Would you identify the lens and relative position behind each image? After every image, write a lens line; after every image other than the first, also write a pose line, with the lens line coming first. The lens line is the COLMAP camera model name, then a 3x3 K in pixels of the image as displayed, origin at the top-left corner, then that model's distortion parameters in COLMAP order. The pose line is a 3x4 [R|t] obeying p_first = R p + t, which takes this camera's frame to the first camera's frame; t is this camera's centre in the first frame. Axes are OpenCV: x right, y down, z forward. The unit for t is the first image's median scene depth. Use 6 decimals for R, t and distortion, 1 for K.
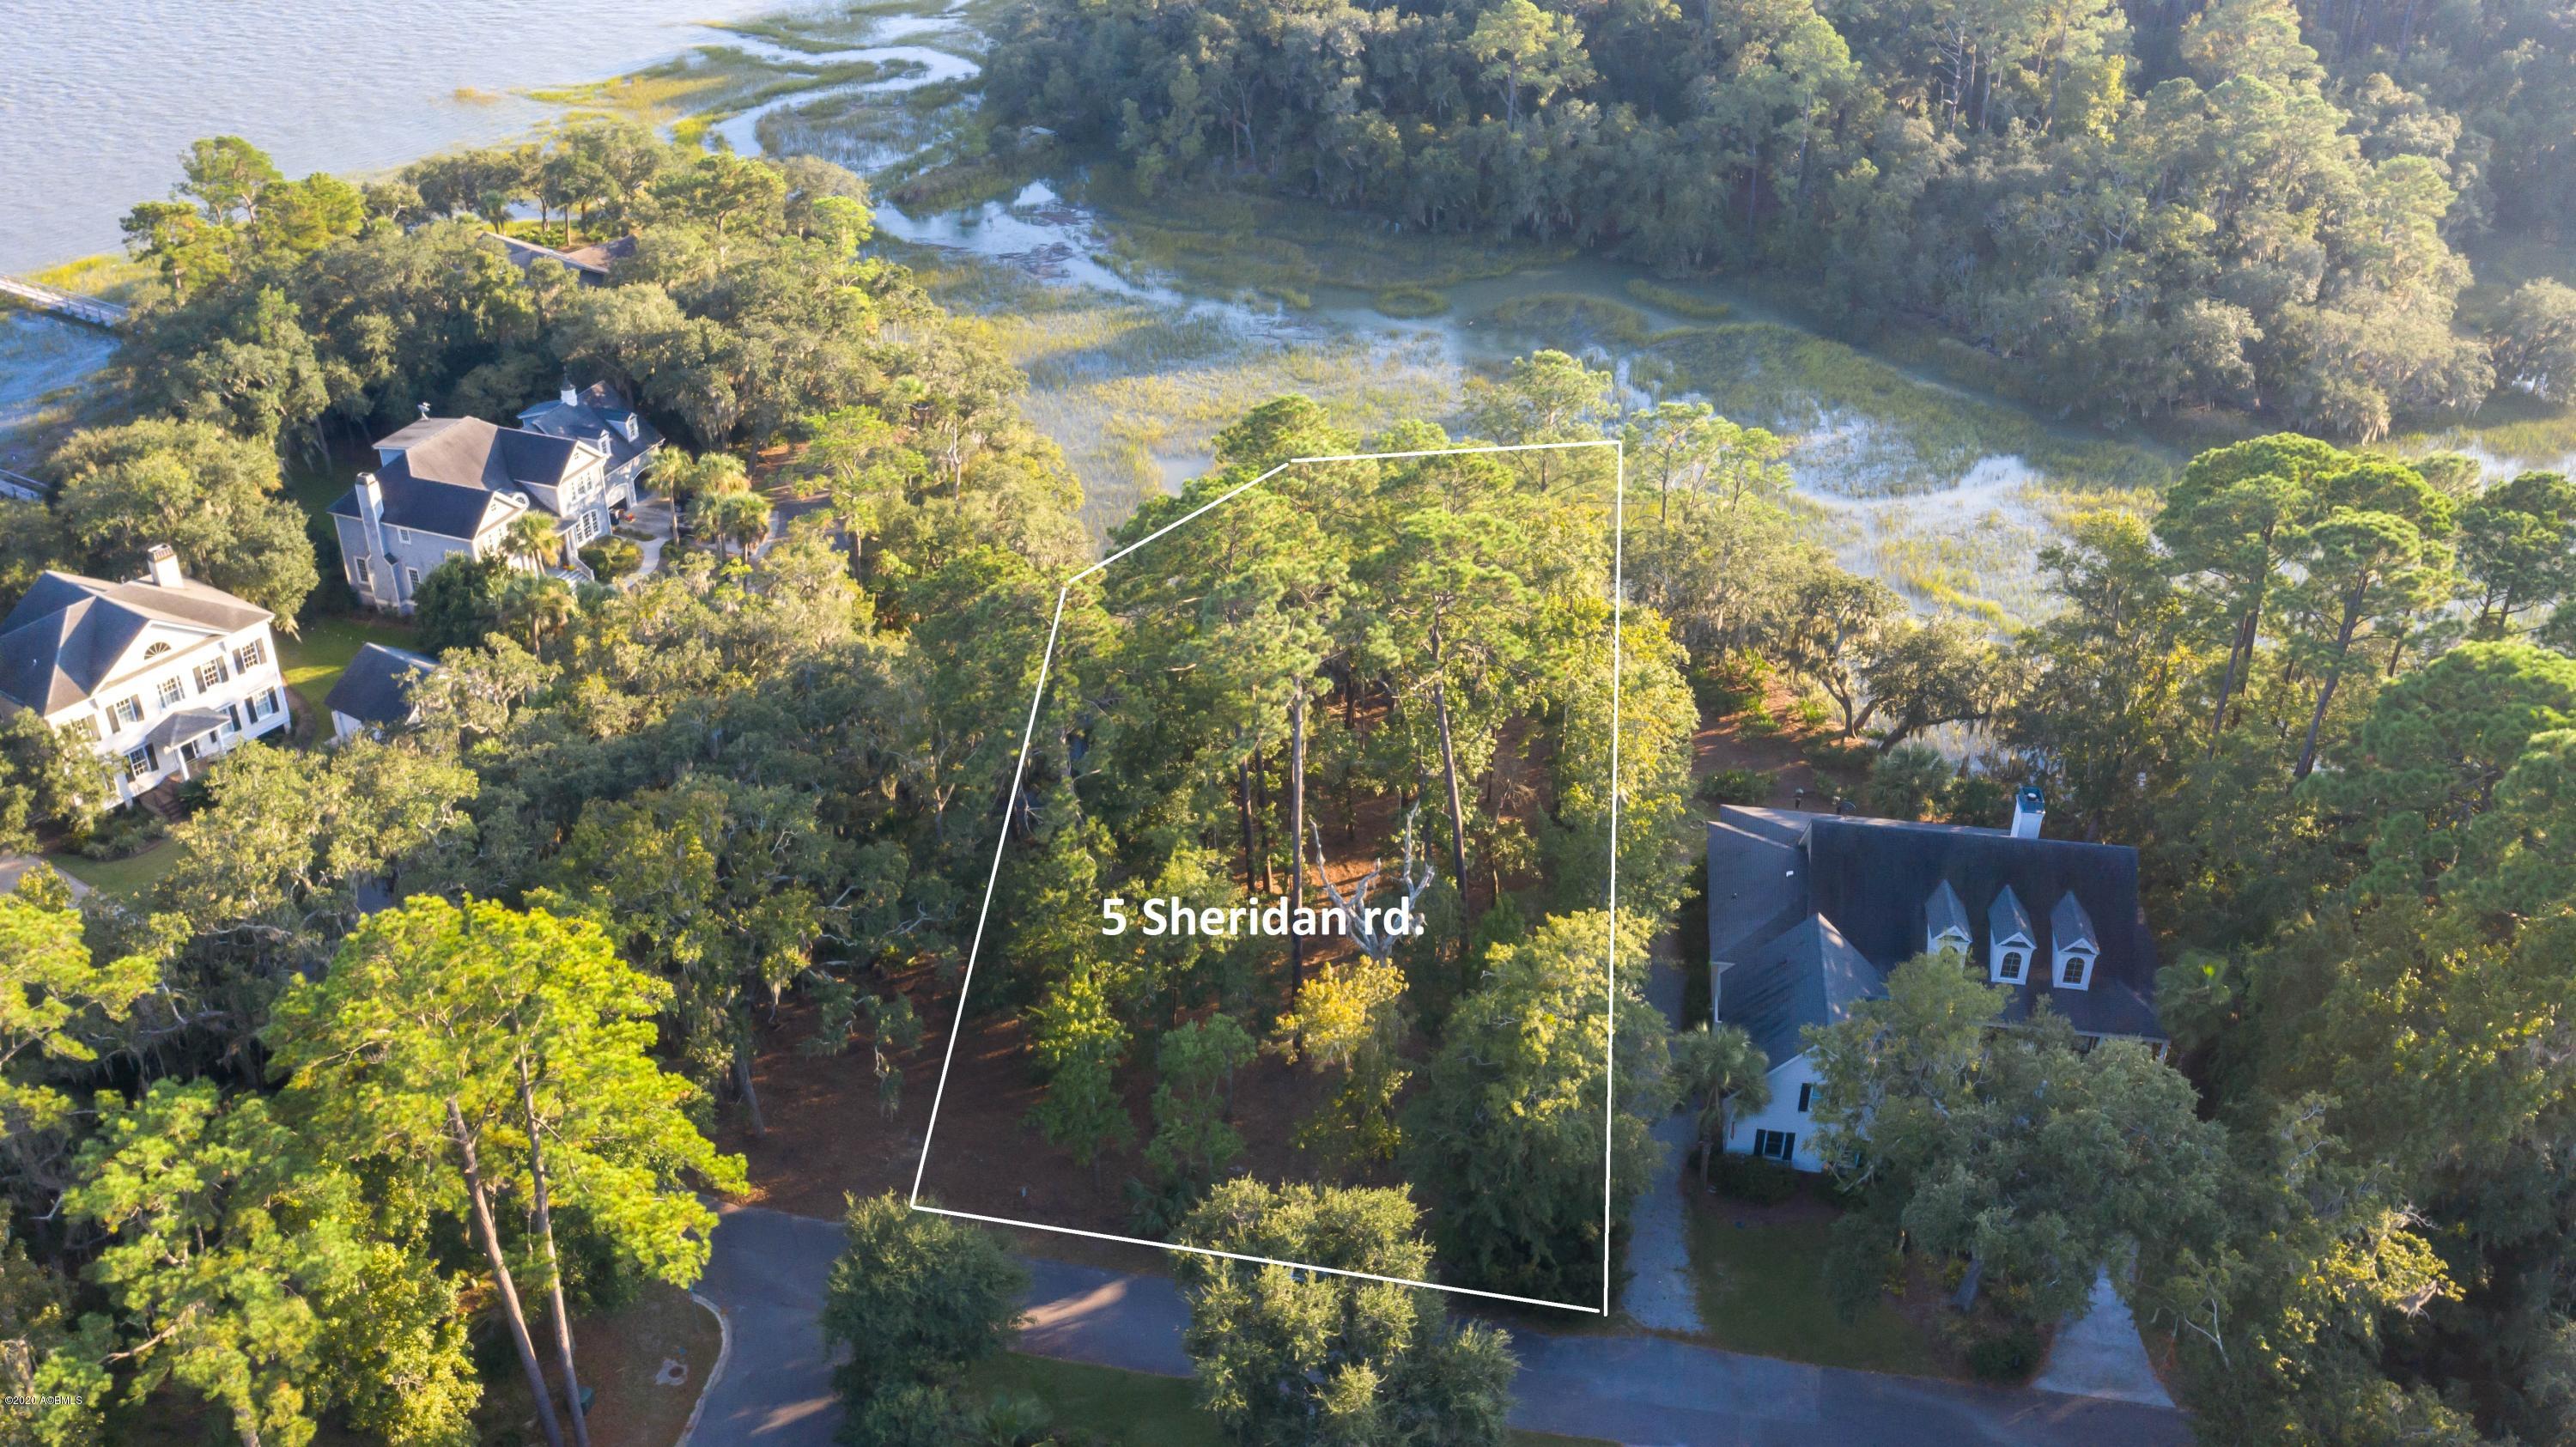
lens RADIAL K [[2150.9, 0, 1288.0], [0, 2150.9, 723.5], [0, 0, 1]] dist [-0.009362, 0.006679]
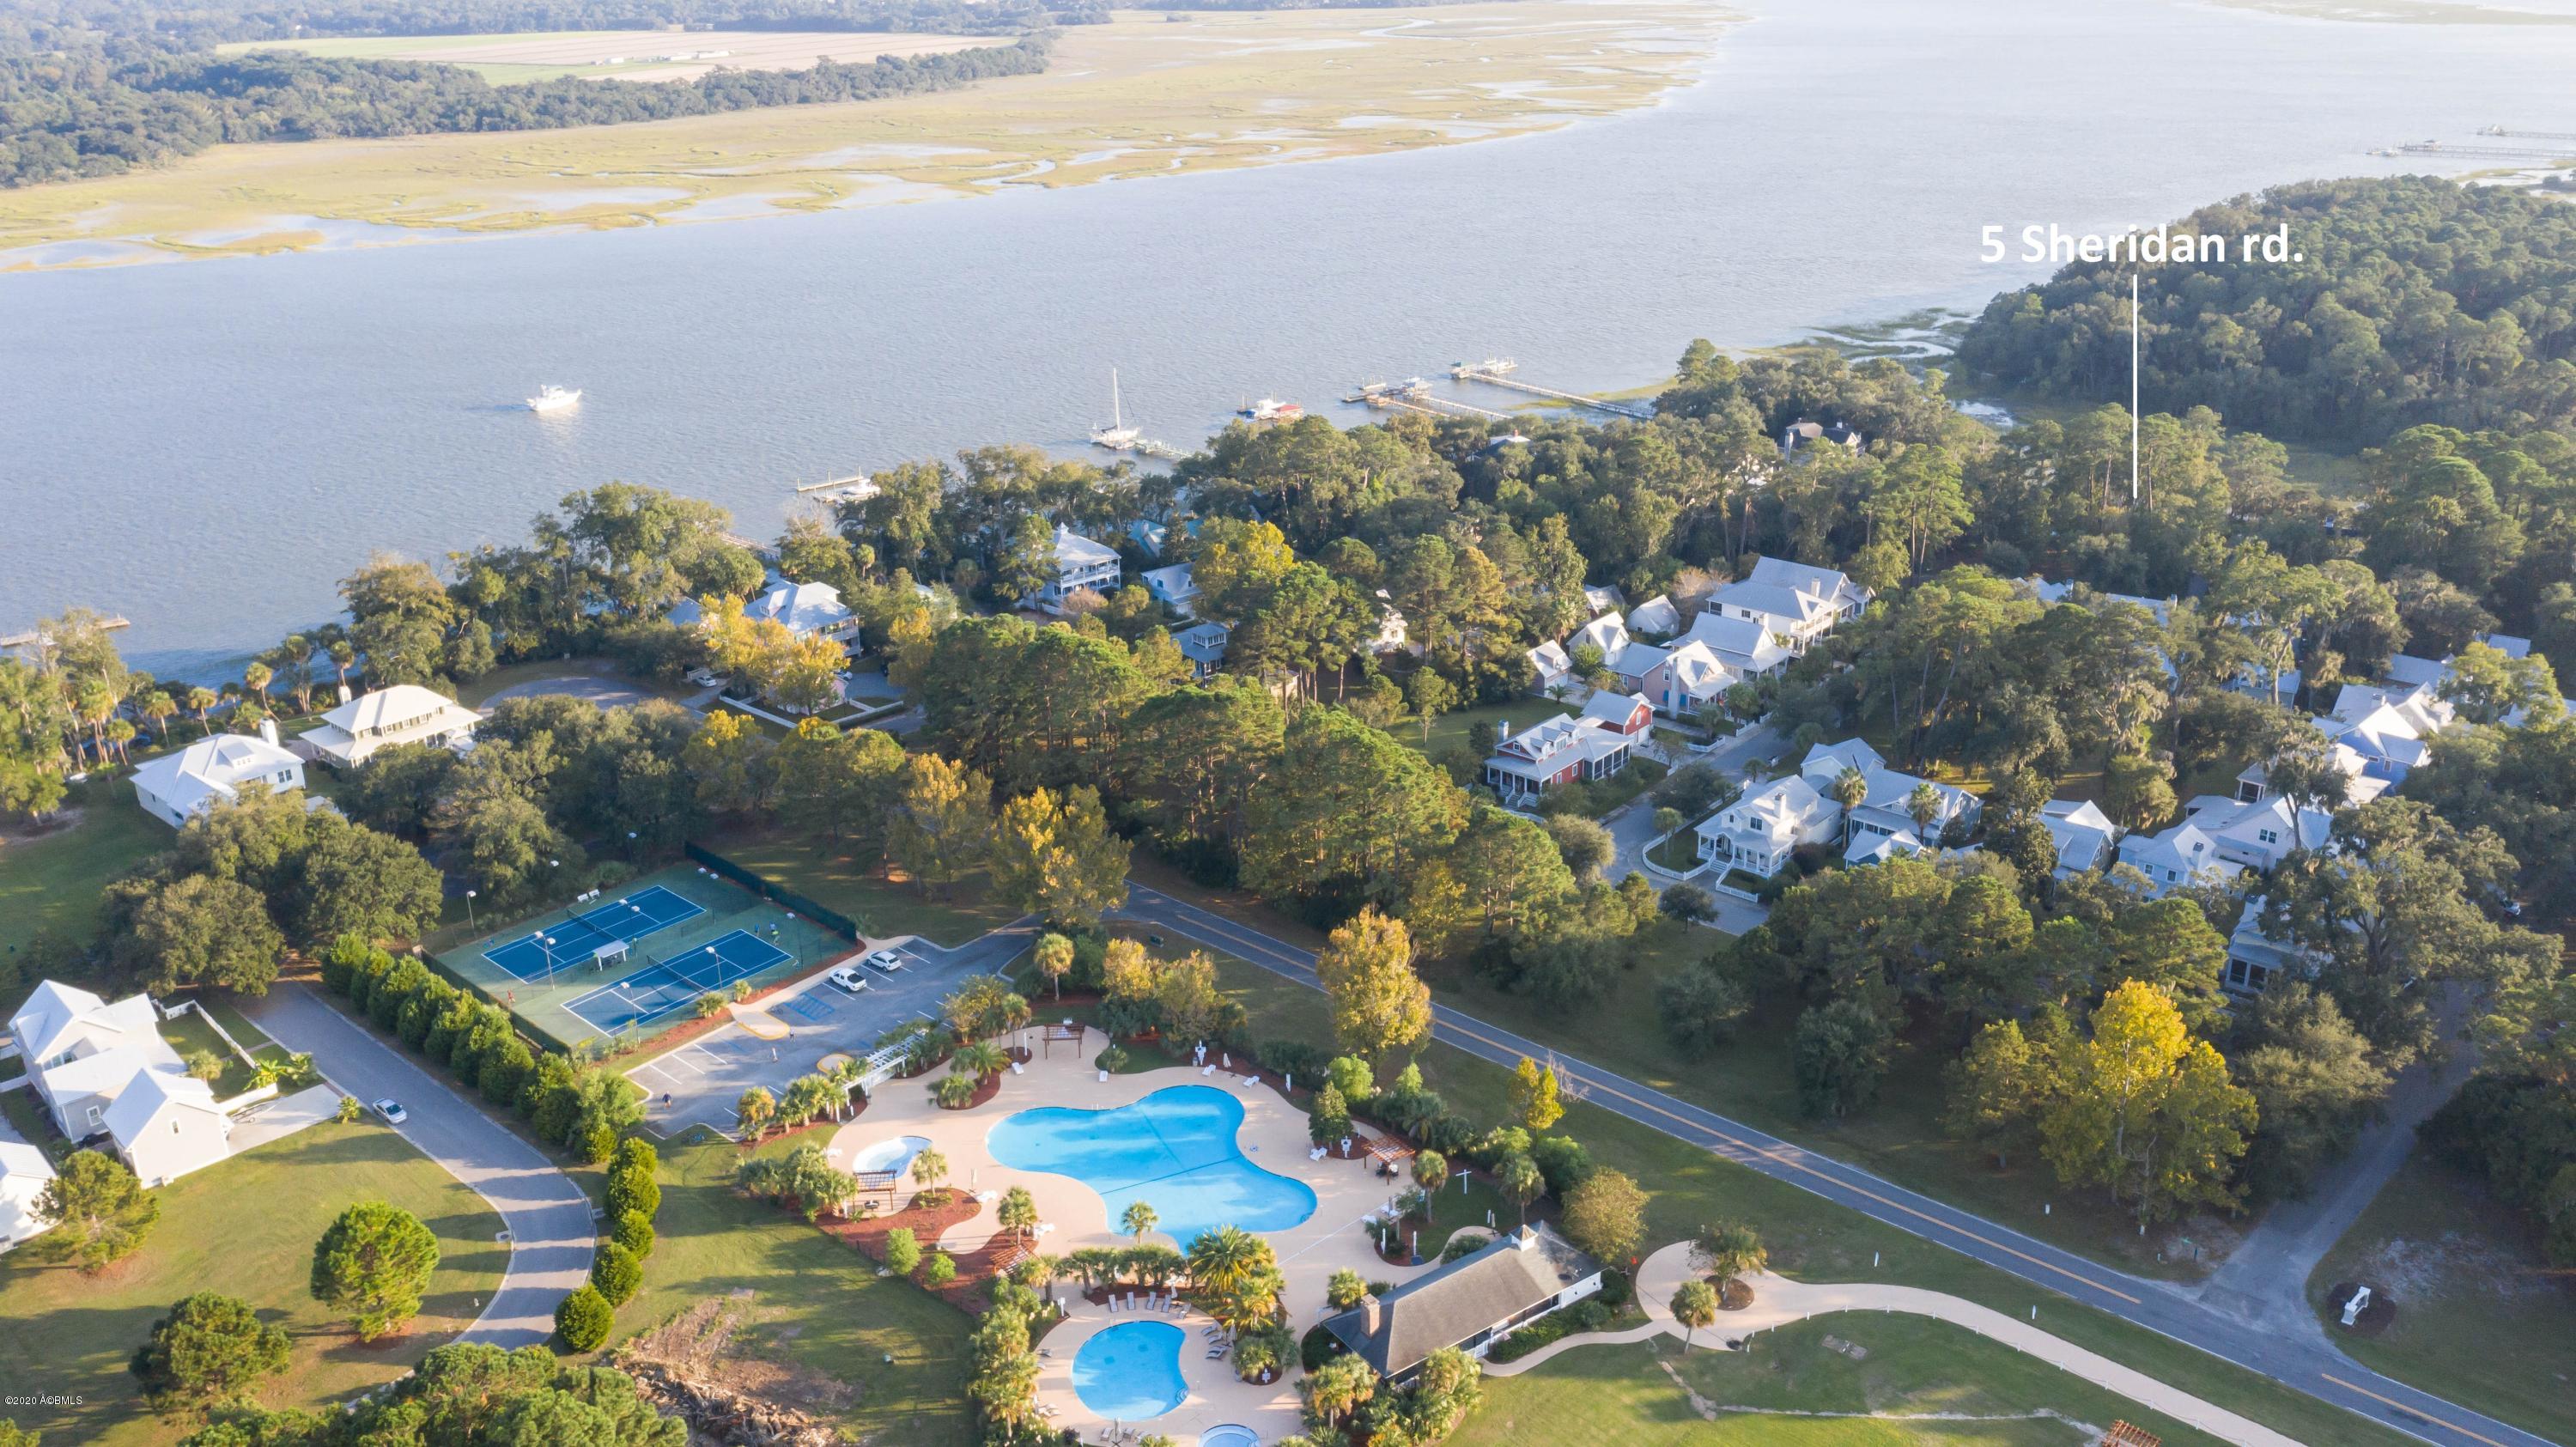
lens RADIAL K [[2150.9, 0, 1288.0], [0, 2150.9, 723.5], [0, 0, 1]] dist [-0.009362, 0.006679]
pose [[0.935435, 0.104158, -0.337805, -0.012424], [-0.160344, 0.976666, -0.142876, 0.728690], [0.315041, 0.187816, 0.930309, -1.738426]]
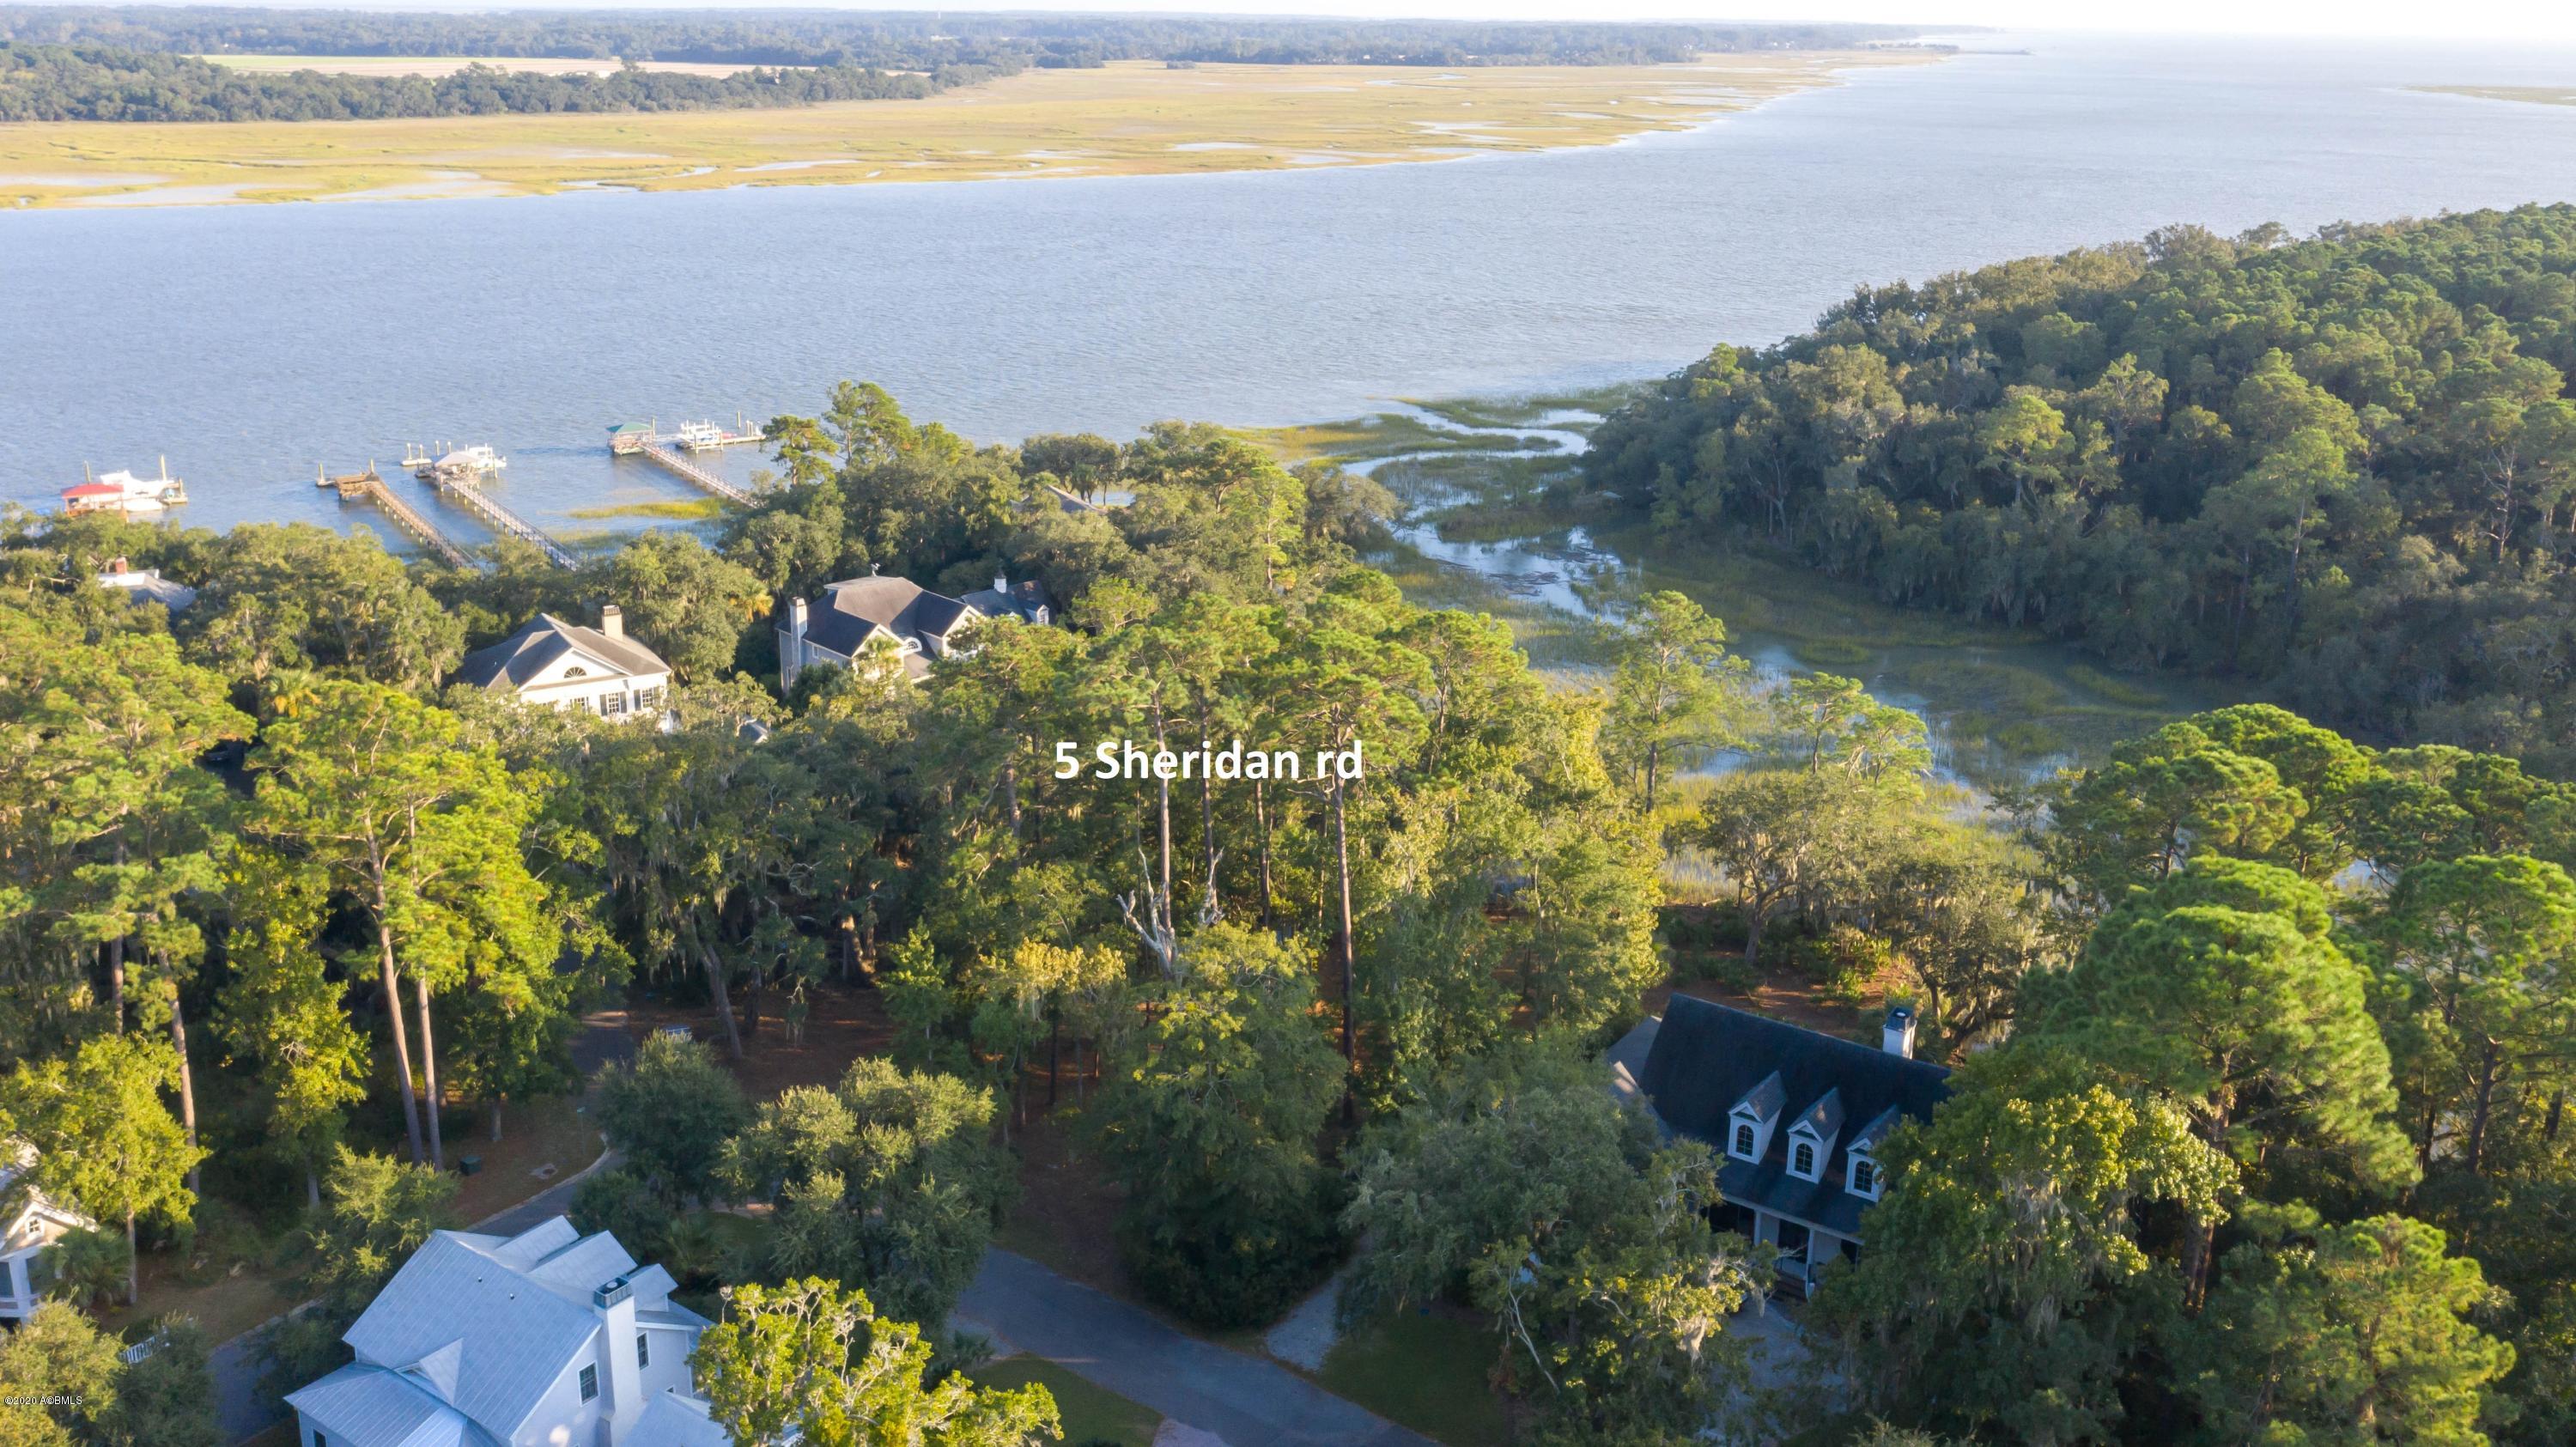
lens RADIAL K [[2177.4, 0, 1288.0], [0, 2177.4, 723.5], [0, 0, 1]] dist [-0.013545, 0.003948]
pose [[0.895835, 0.141036, -0.421413, 0.325571], [-0.232801, 0.956704, -0.174700, 0.095515], [0.378529, 0.254608, 0.889882, -0.012618]]
